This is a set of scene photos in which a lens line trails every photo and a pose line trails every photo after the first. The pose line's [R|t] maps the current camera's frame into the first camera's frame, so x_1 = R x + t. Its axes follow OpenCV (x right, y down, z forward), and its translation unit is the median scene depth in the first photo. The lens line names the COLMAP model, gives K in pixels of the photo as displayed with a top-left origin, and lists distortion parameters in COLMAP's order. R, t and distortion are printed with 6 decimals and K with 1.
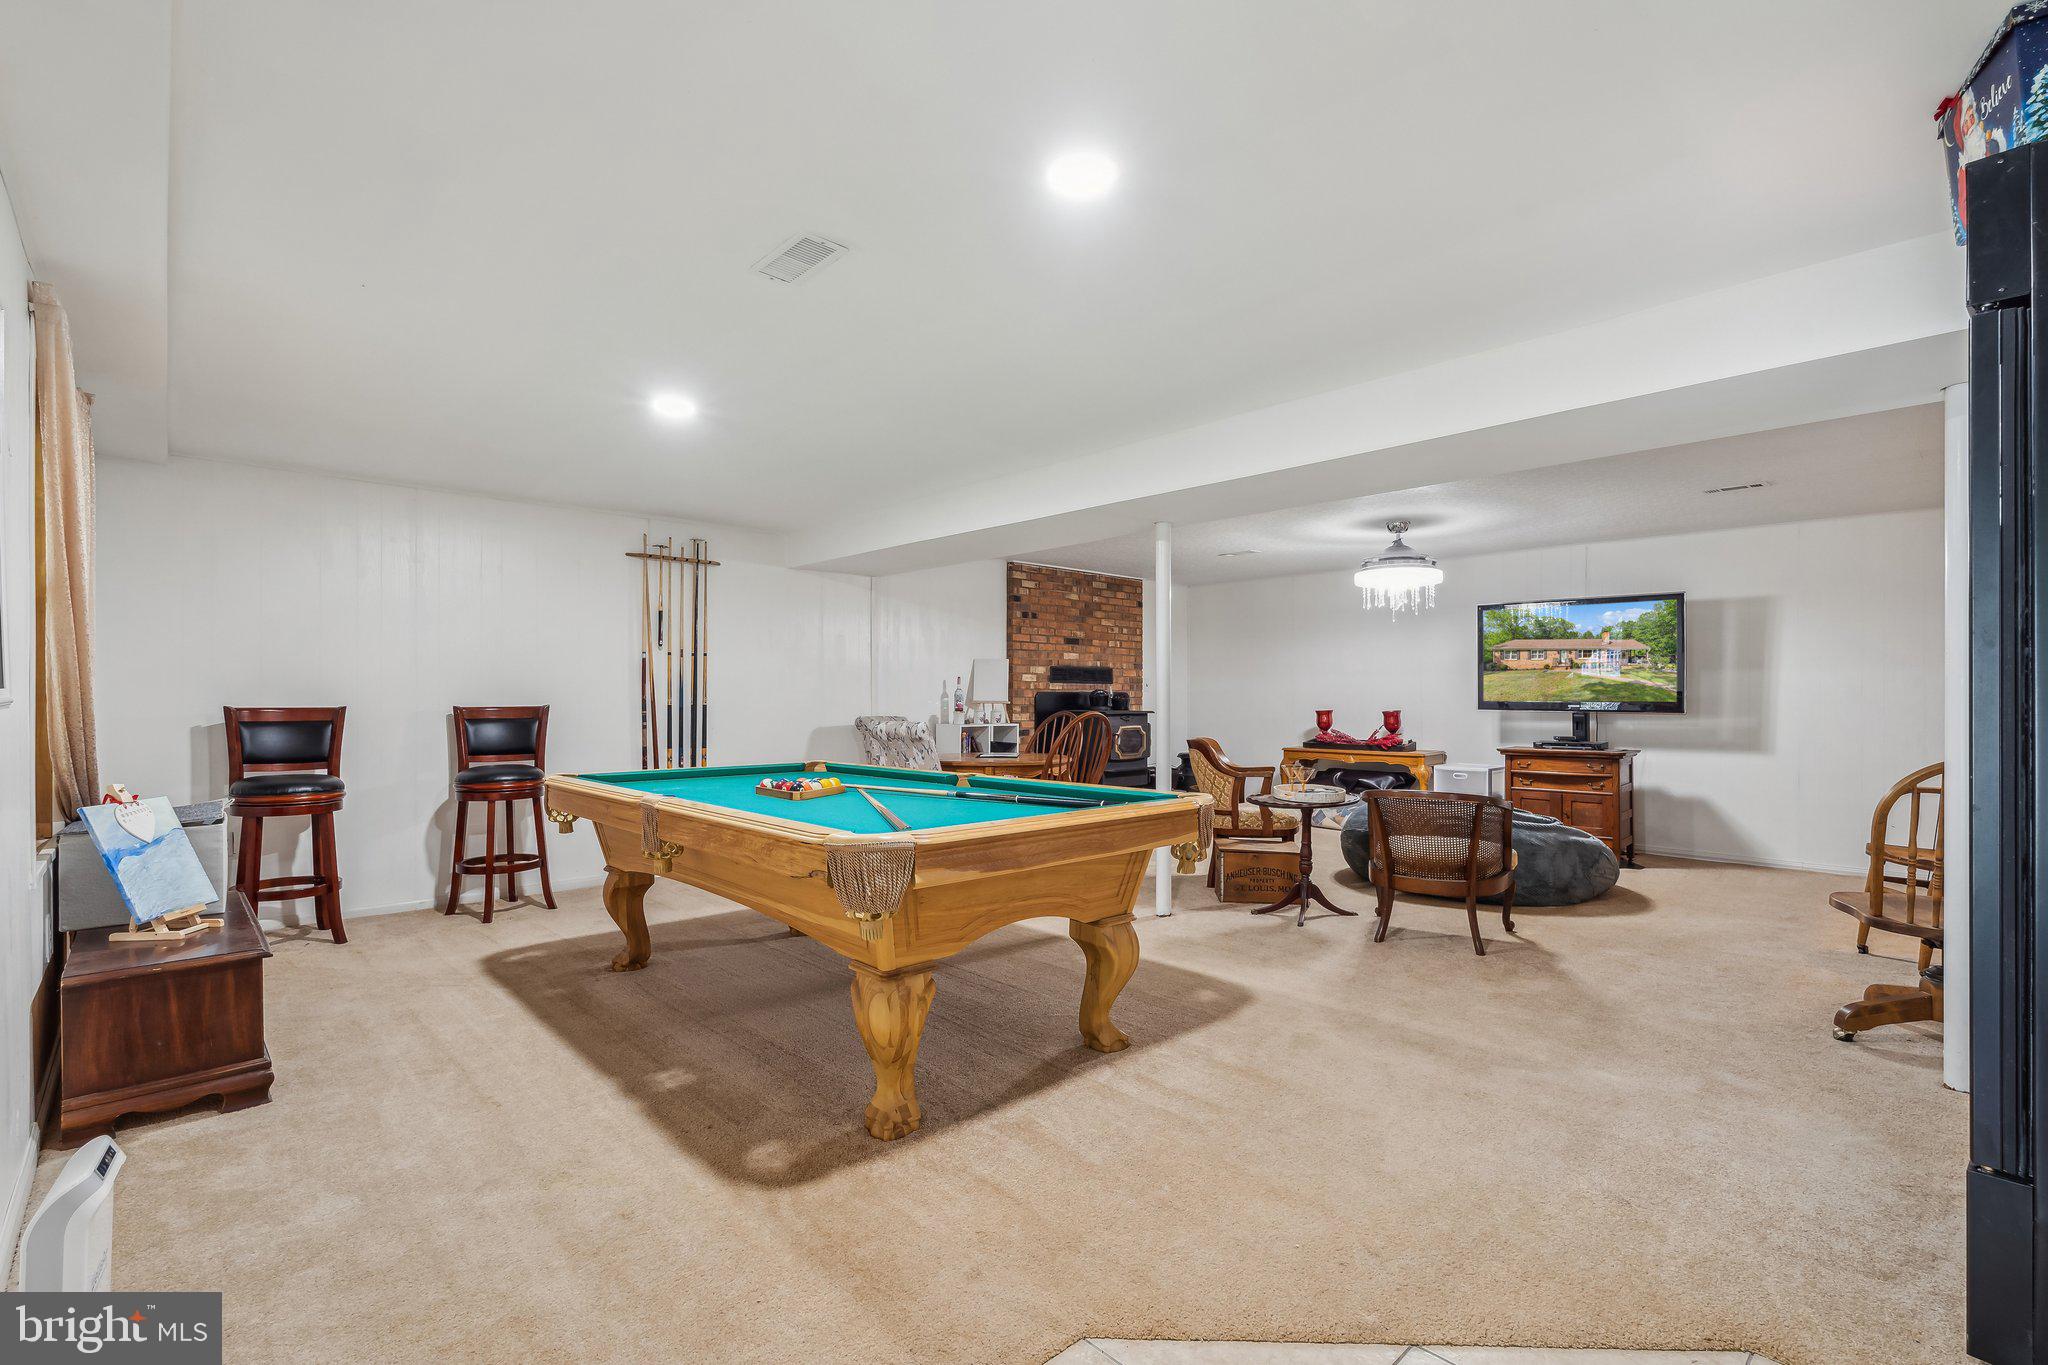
lens RADIAL K [[917.2, 0, 1019.1], [0, 917.2, 694.1], [0, 0, 1]] dist [-0.004559, 0.000256]
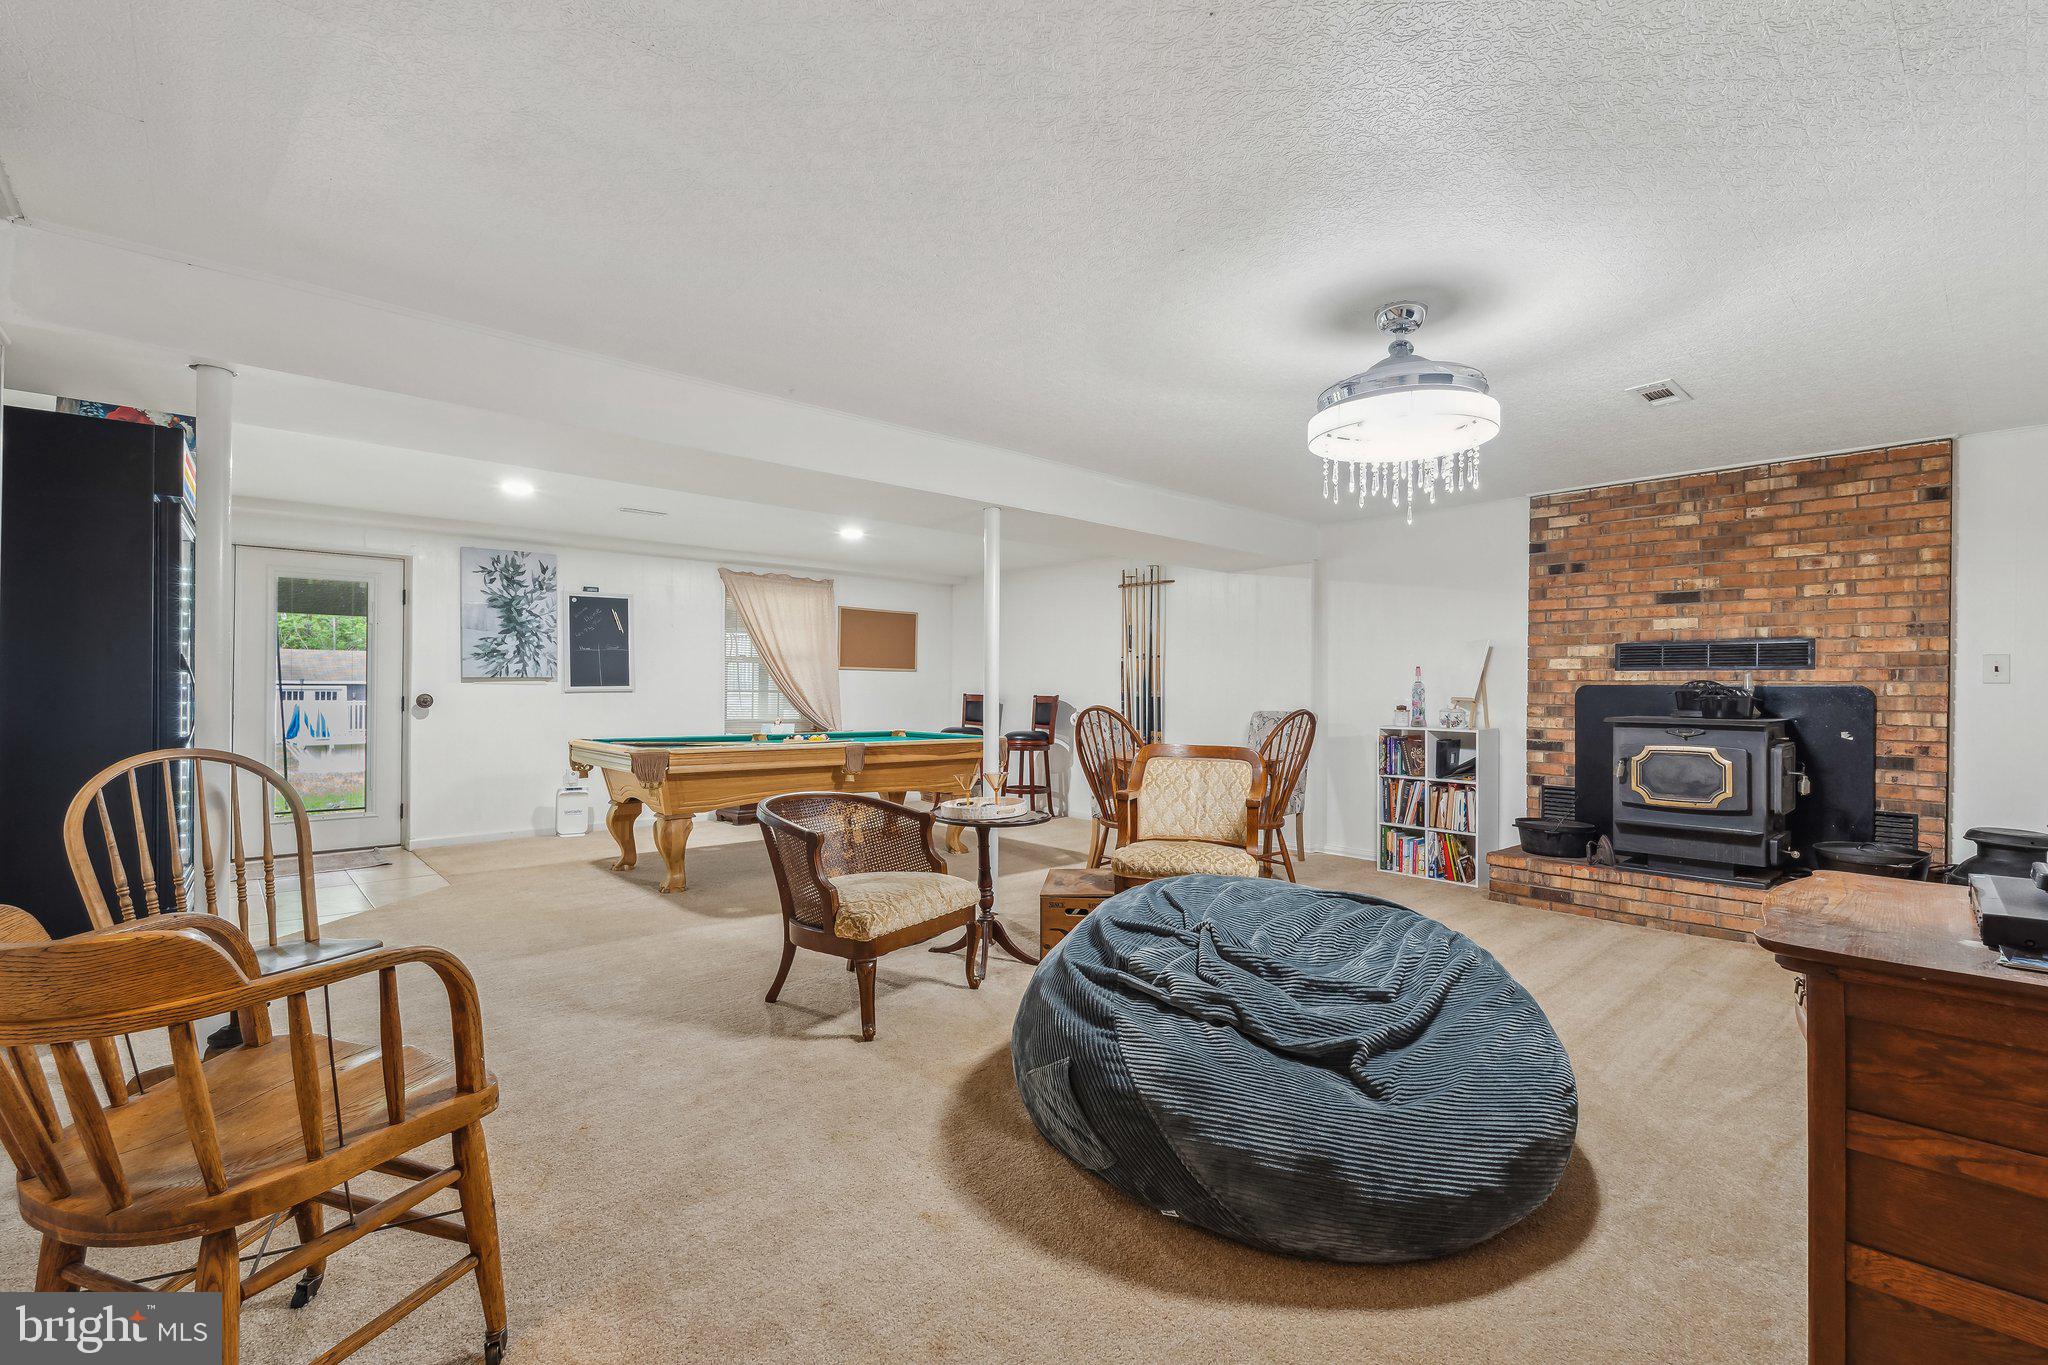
lens RADIAL K [[917.2, 0, 1020.6], [0, 917.2, 687.9], [0, 0, 1]] dist [-0.004559, 0.000256]
pose [[-0.023061, -0.003385, -0.999728, 0.665842], [-0.005807, 0.999978, -0.003252, 0.003847], [0.999717, 0.005731, -0.023081, 0.614503]]
